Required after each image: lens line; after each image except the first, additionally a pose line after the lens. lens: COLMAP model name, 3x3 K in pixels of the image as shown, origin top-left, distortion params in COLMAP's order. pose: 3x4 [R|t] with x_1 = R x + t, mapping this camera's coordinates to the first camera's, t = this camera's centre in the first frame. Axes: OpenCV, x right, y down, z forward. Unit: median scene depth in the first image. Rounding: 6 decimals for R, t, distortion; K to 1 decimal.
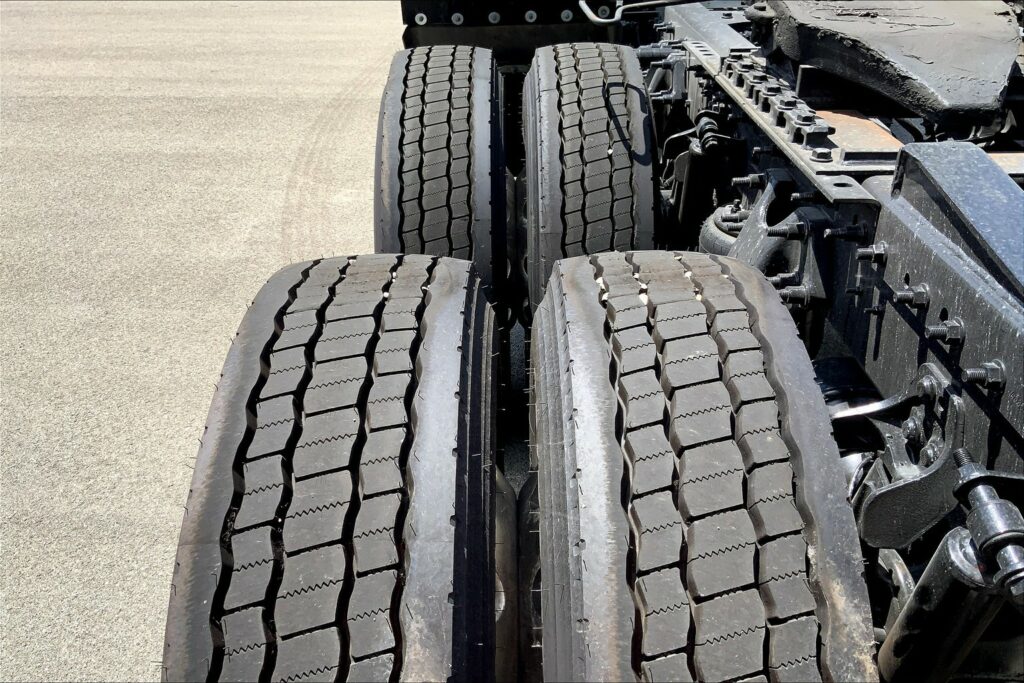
lens RADIAL K [[888.5, 0, 512.0], [0, 888.5, 341.5], [0, 0, 1]] dist [0.101495, -0.206447]
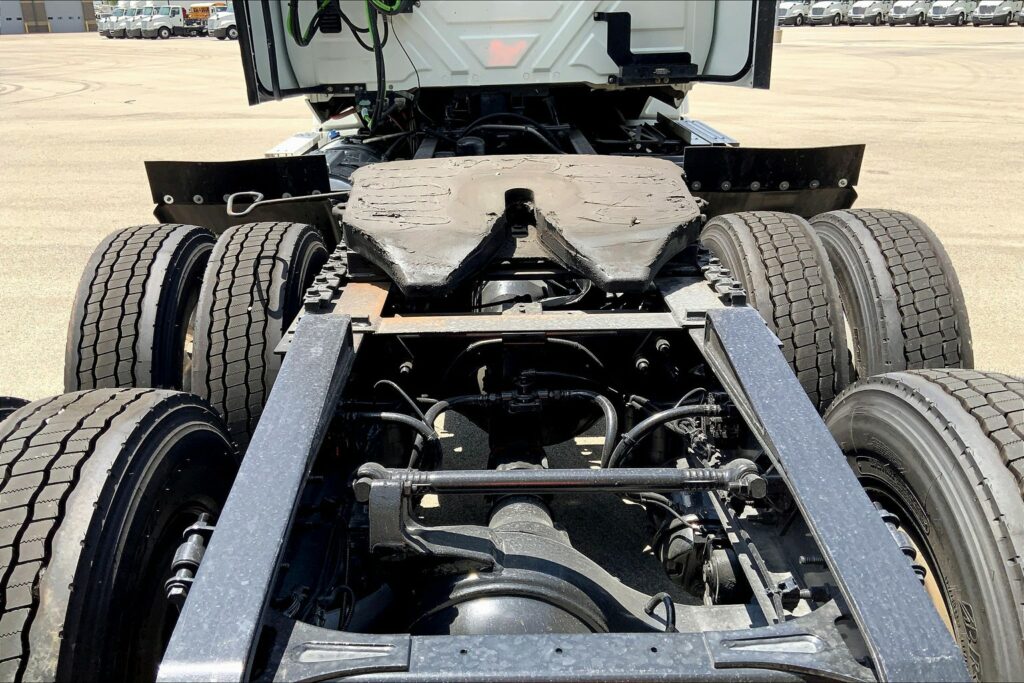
lens RADIAL K [[888.5, 0, 512.0], [0, 888.5, 341.5], [0, 0, 1]] dist [0.101495, -0.206447]
pose [[0.999594, -0.007189, 0.027573, 0.438787], [0.011041, 0.989774, -0.142216, 0.022810], [-0.026268, 0.142463, 0.989452, -0.280037]]
